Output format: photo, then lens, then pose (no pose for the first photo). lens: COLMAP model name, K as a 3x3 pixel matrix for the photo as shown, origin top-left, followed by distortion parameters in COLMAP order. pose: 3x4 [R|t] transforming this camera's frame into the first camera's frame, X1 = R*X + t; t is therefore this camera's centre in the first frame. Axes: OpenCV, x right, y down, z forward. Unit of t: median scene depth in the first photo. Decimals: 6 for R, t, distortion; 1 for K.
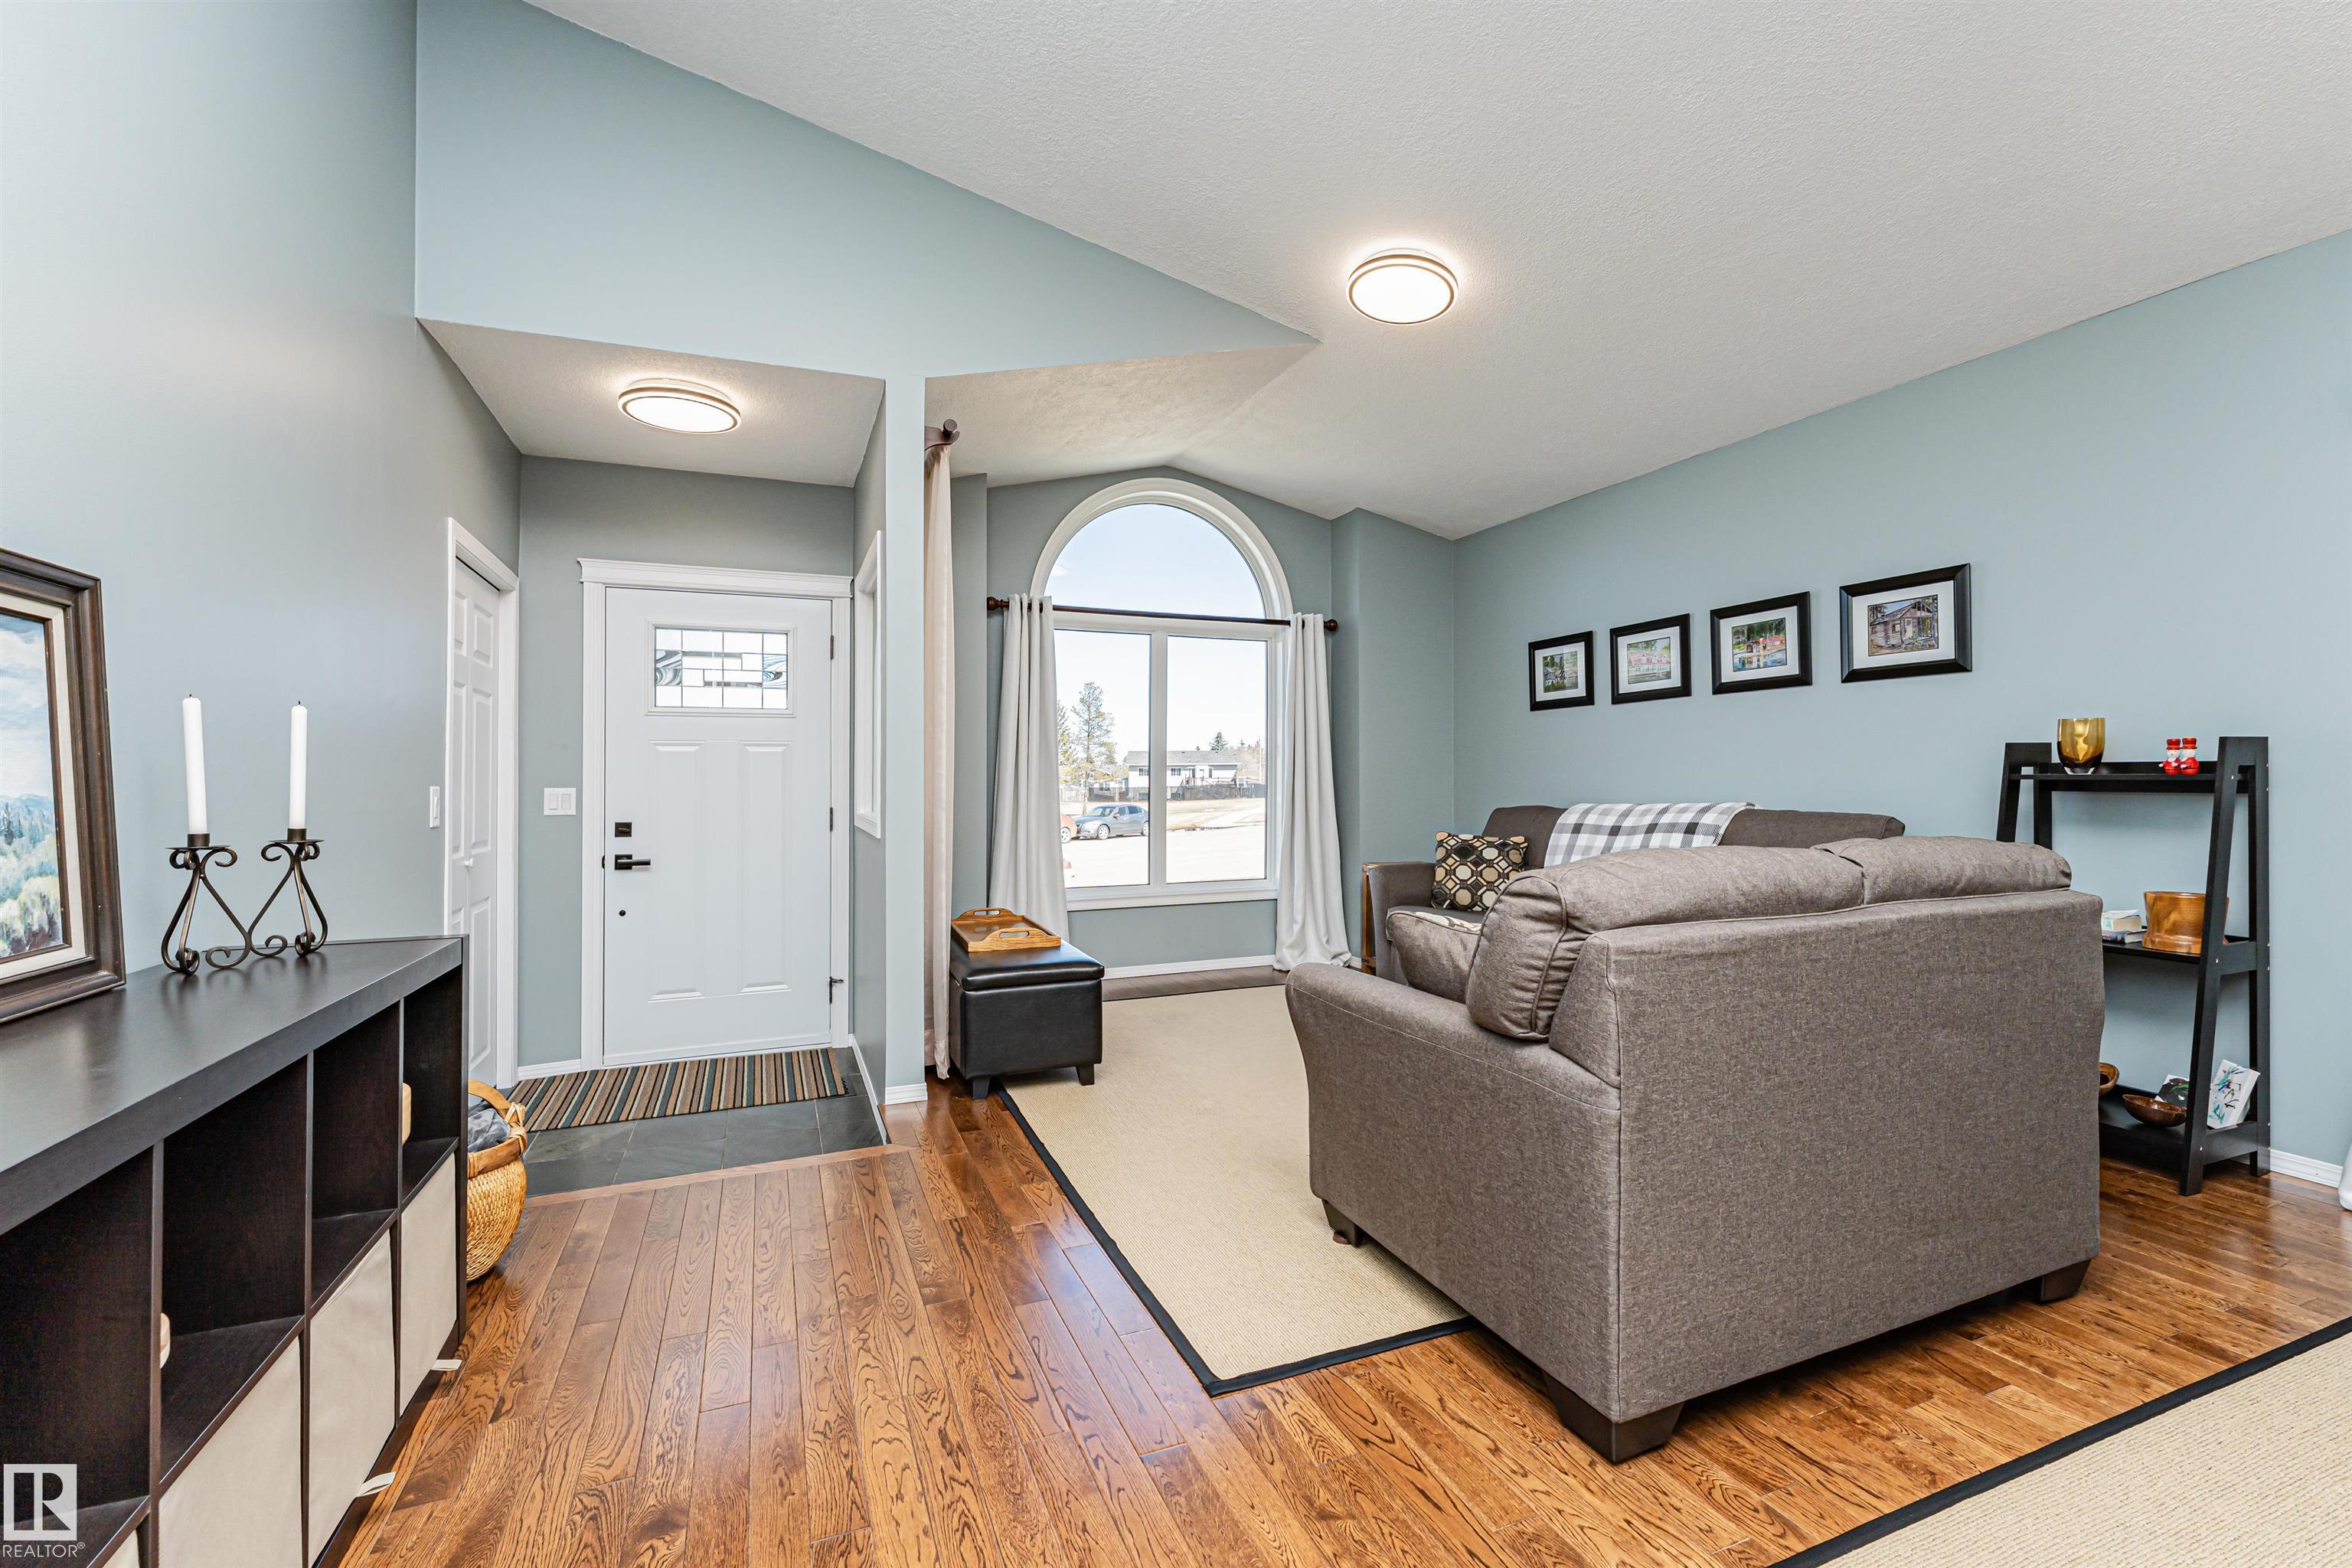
lens RADIAL K [[1034.4, 0, 1199.6], [0, 1034.4, 775.8], [0, 0, 1]] dist [-0.001732, -0.000301]
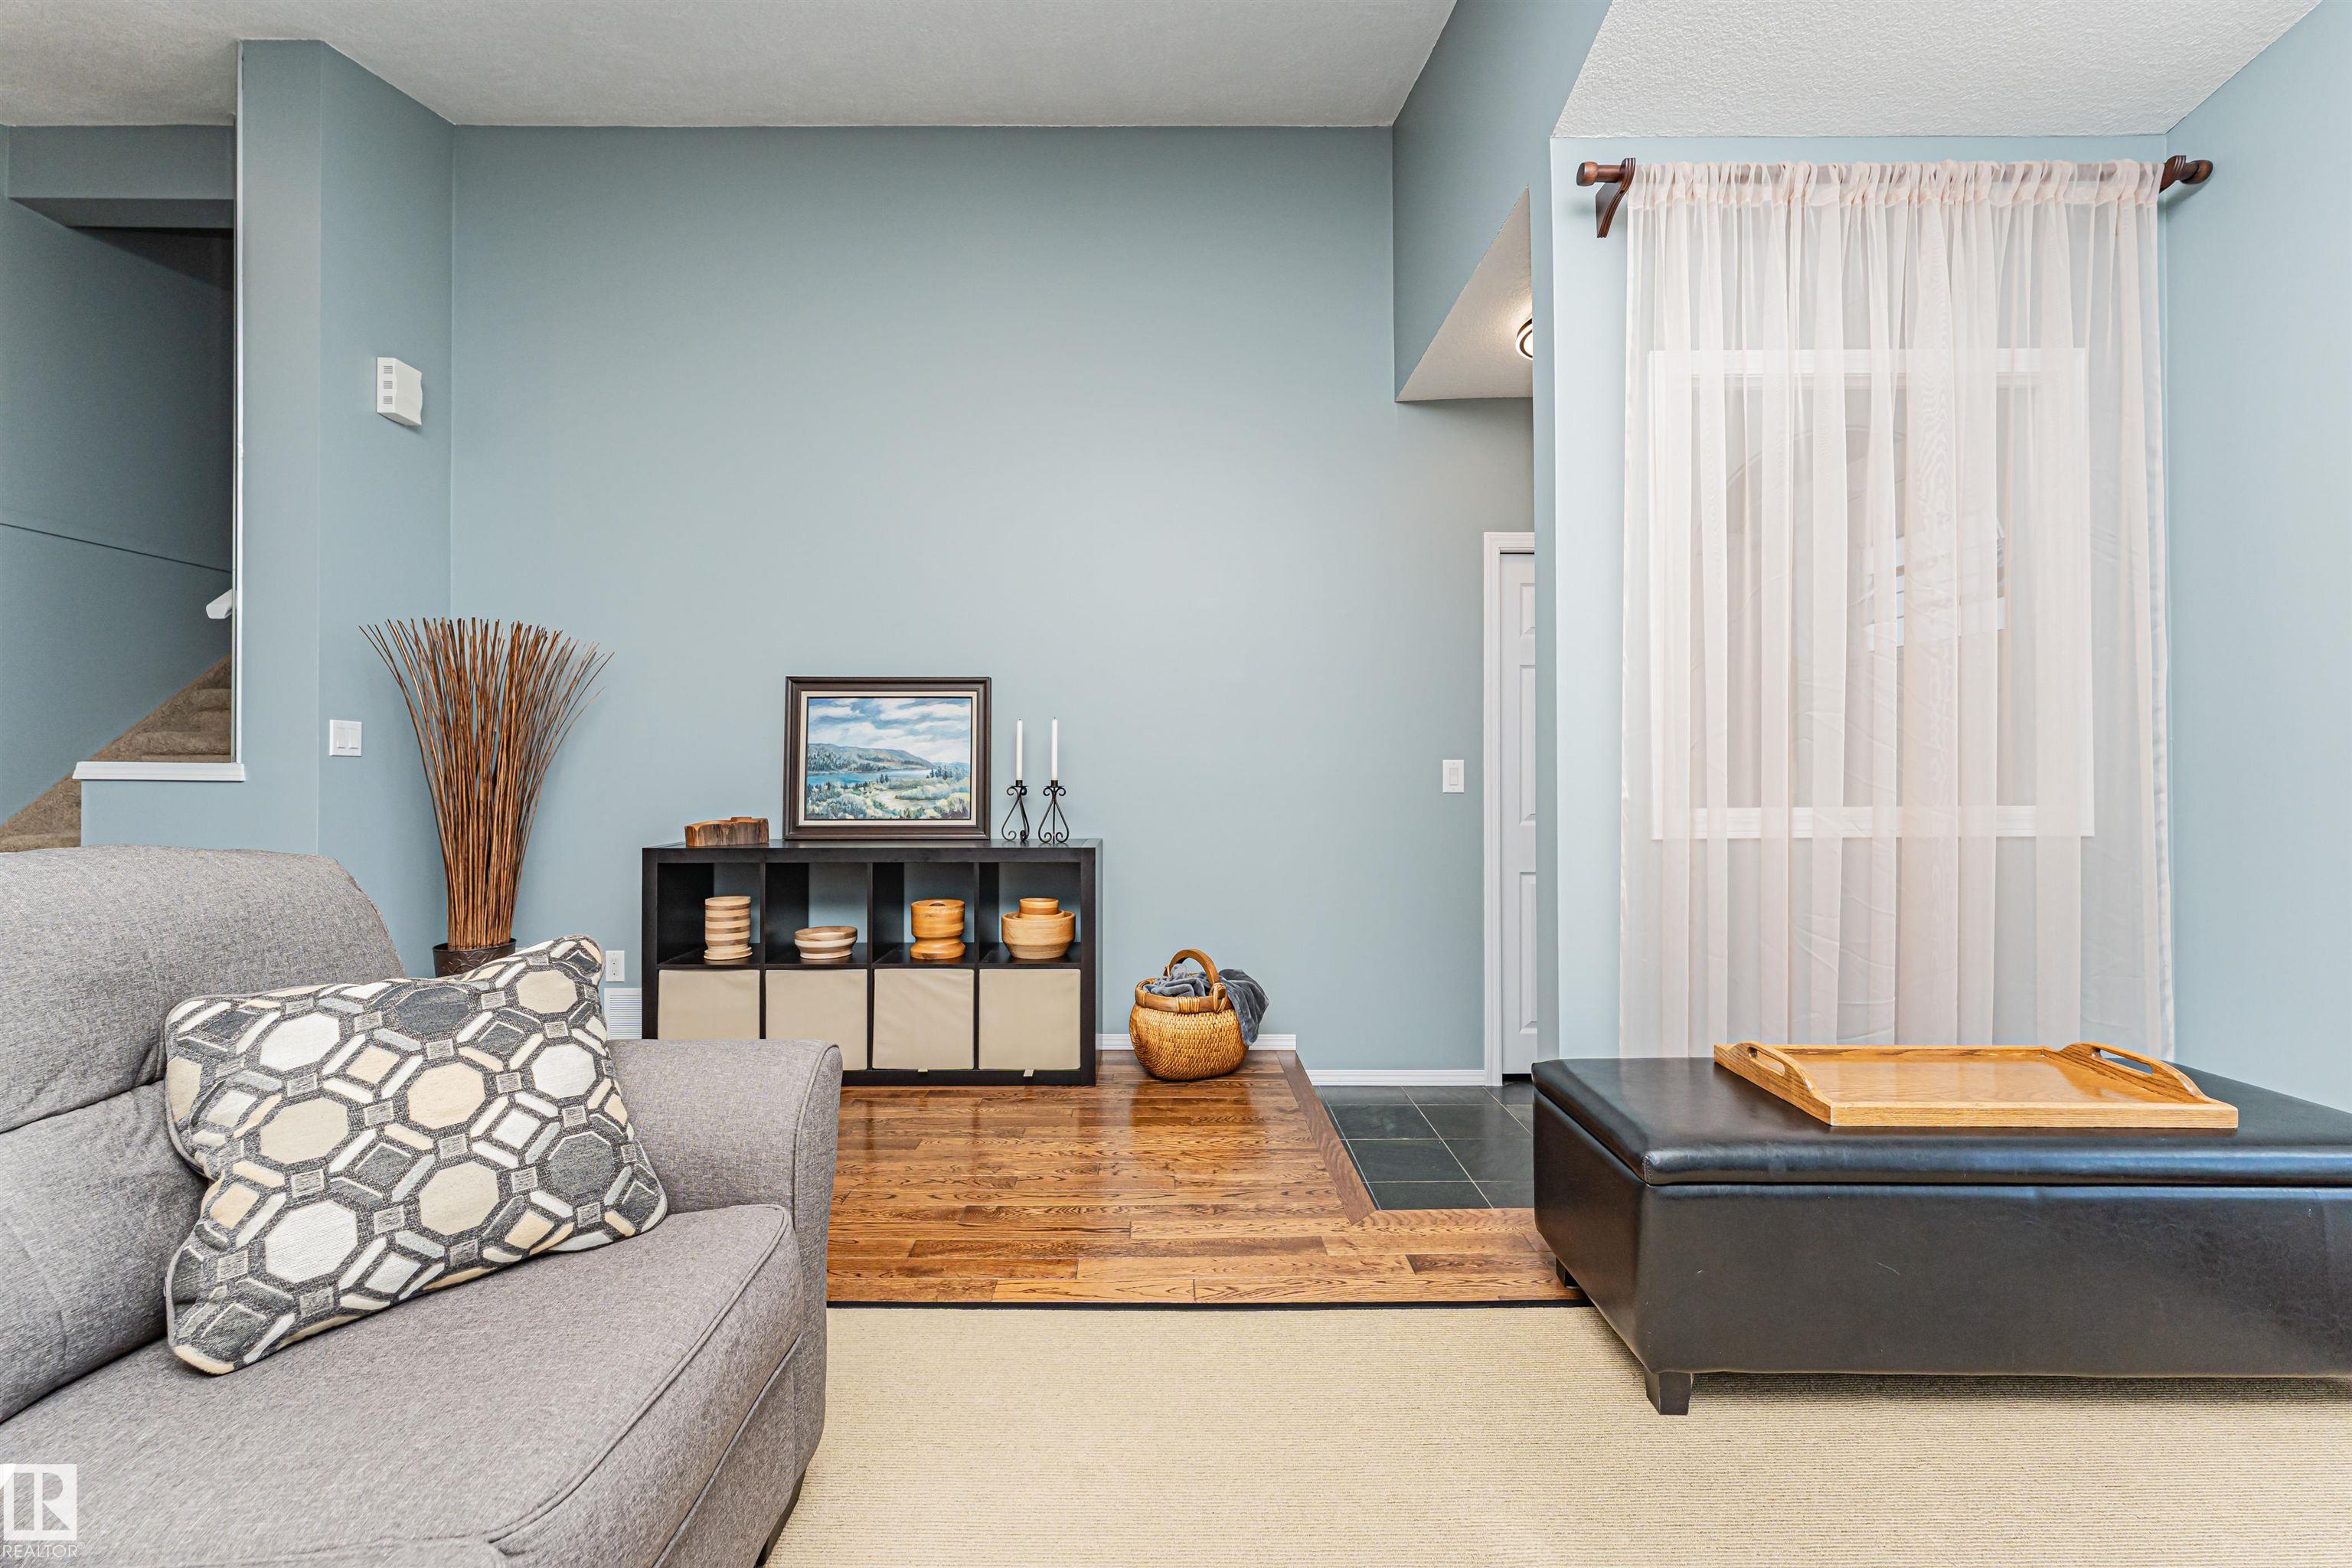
lens RADIAL K [[937.3, 0, 1175.8], [0, 937.3, 751.2], [0, 0, 1]] dist [0.007048, -0.000128]
pose [[-0.394589, -0.023316, -0.918562, 0.418848], [0.007305, 0.999567, -0.028510, 0.029346], [0.918829, -0.017960, -0.394247, 1.140276]]
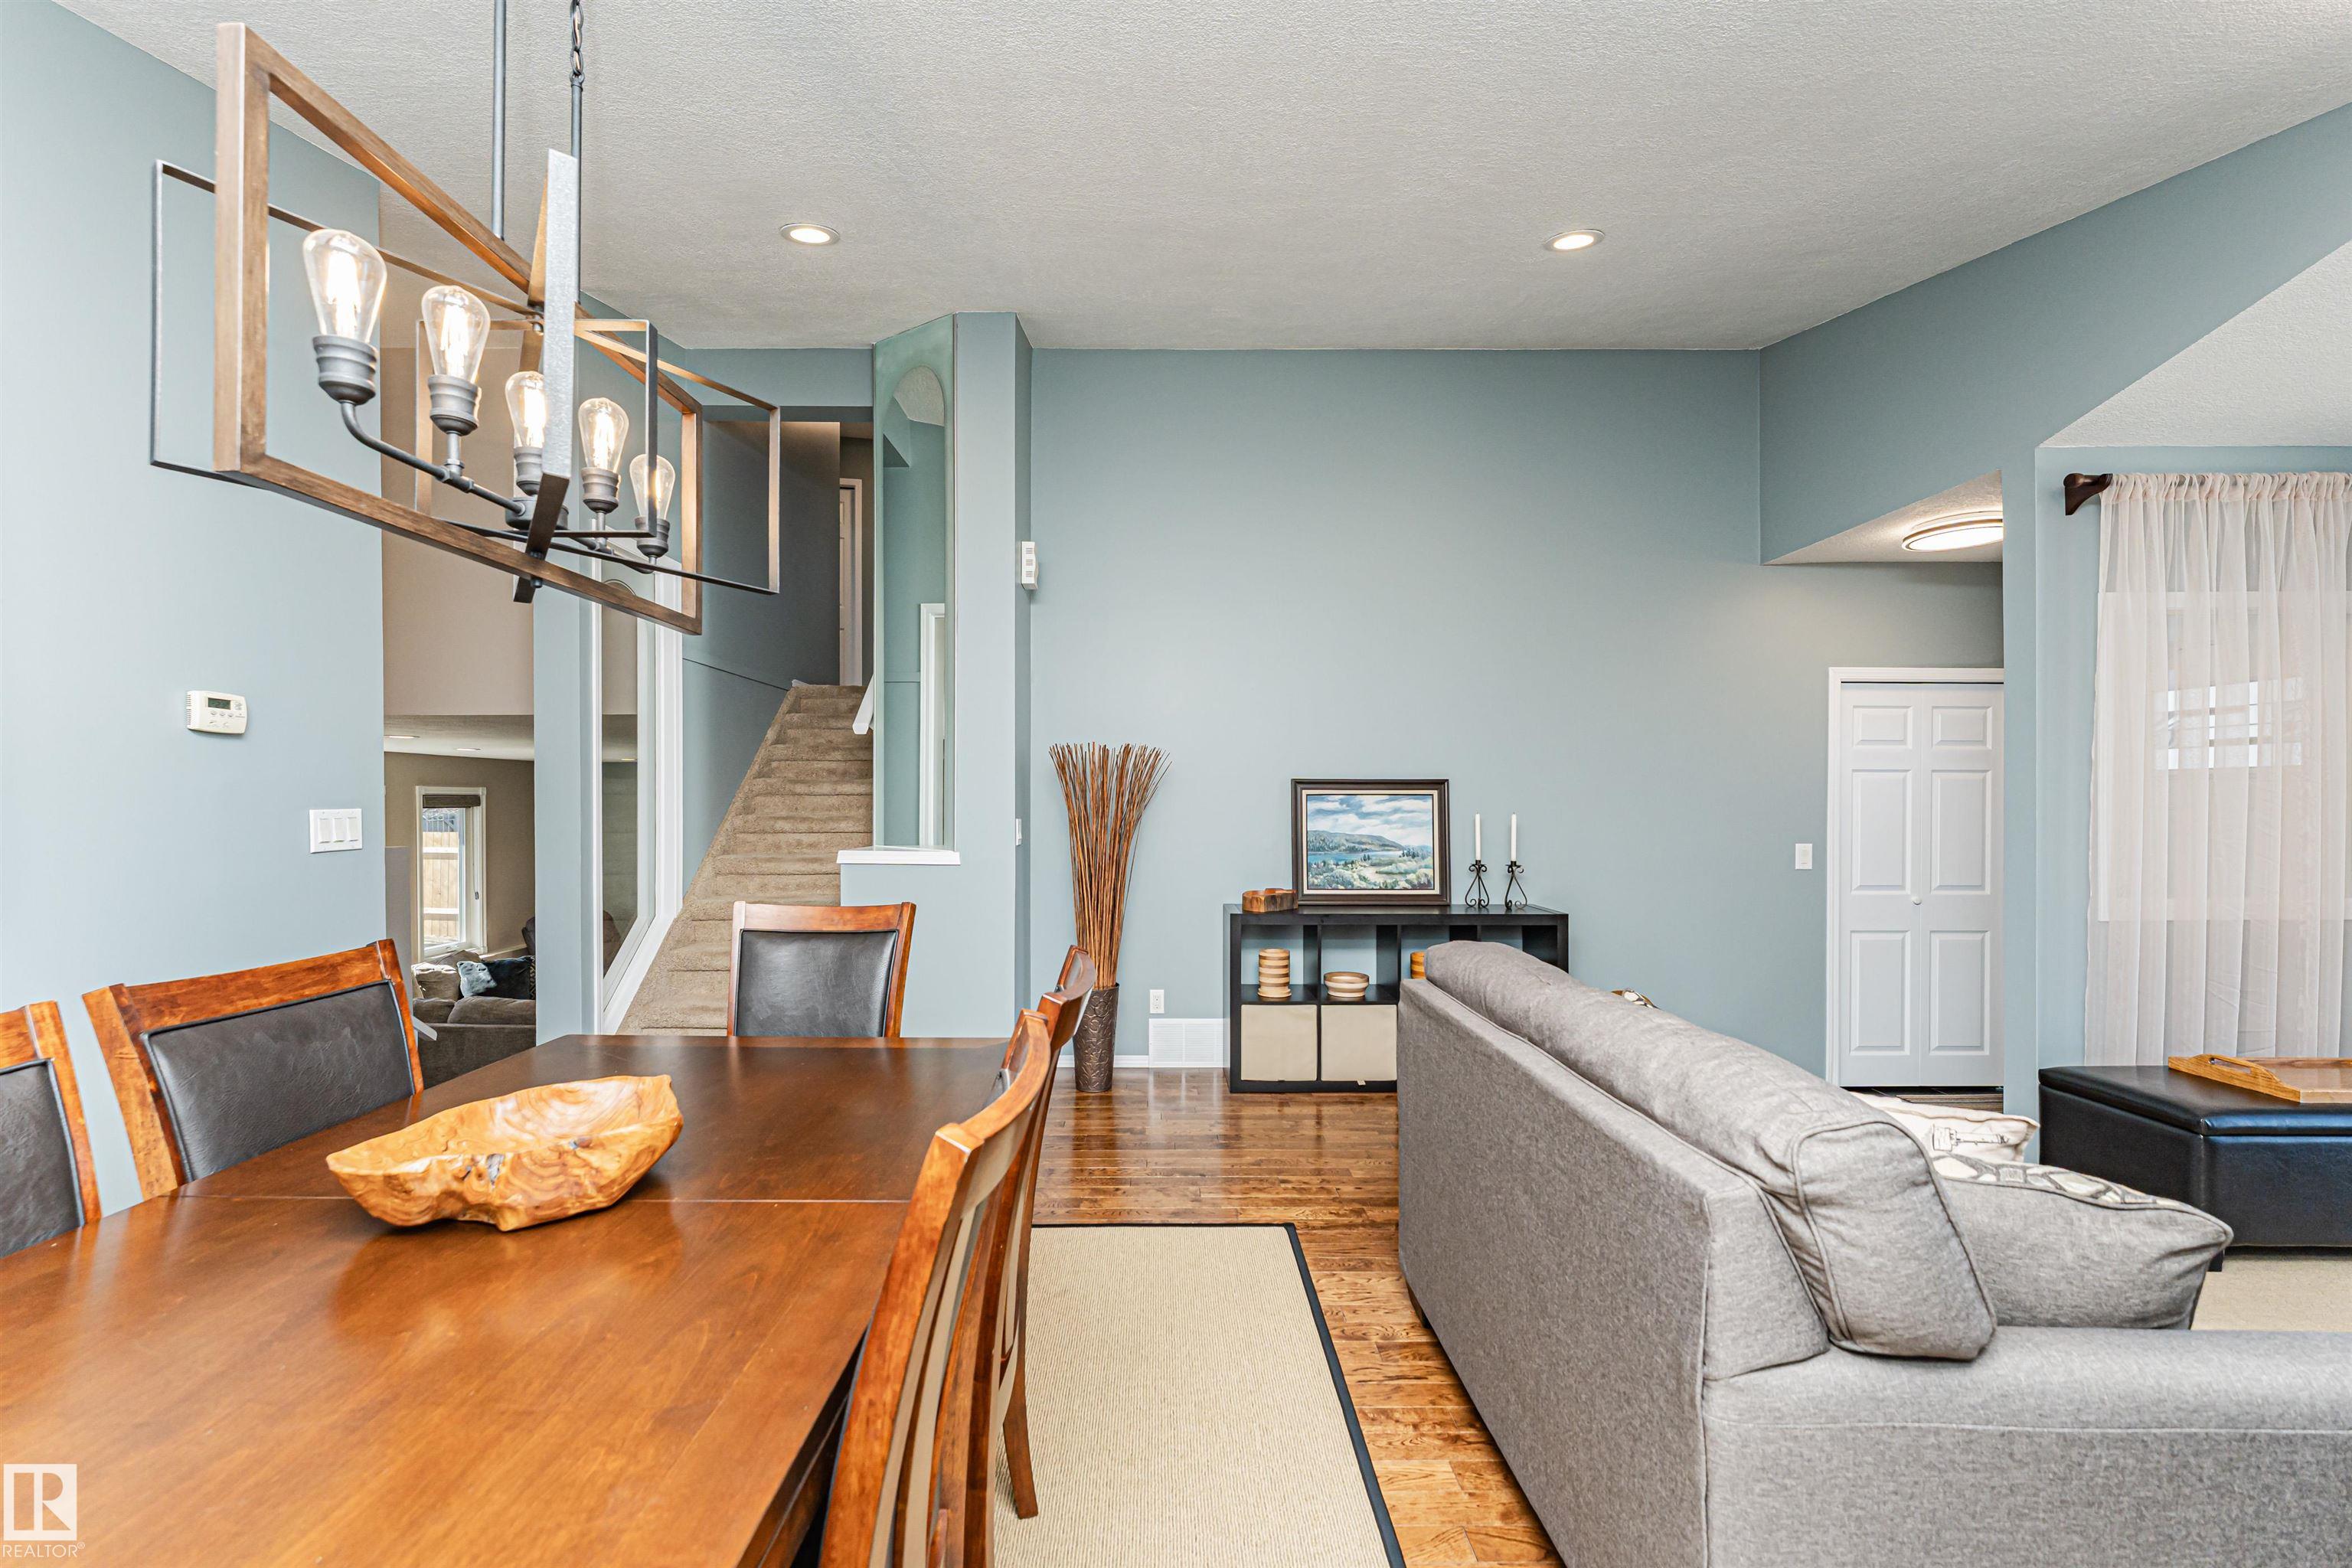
lens RADIAL K [[940.1, 0, 1157.8], [0, 940.1, 804.9], [0, 0, 1]] dist [-0.000216, -0.000361]
pose [[-0.392910, 0.010873, -0.919513, 0.995866], [0.005516, 0.999940, 0.009467, -0.070411], [0.919560, -0.001352, -0.392947, 0.650245]]
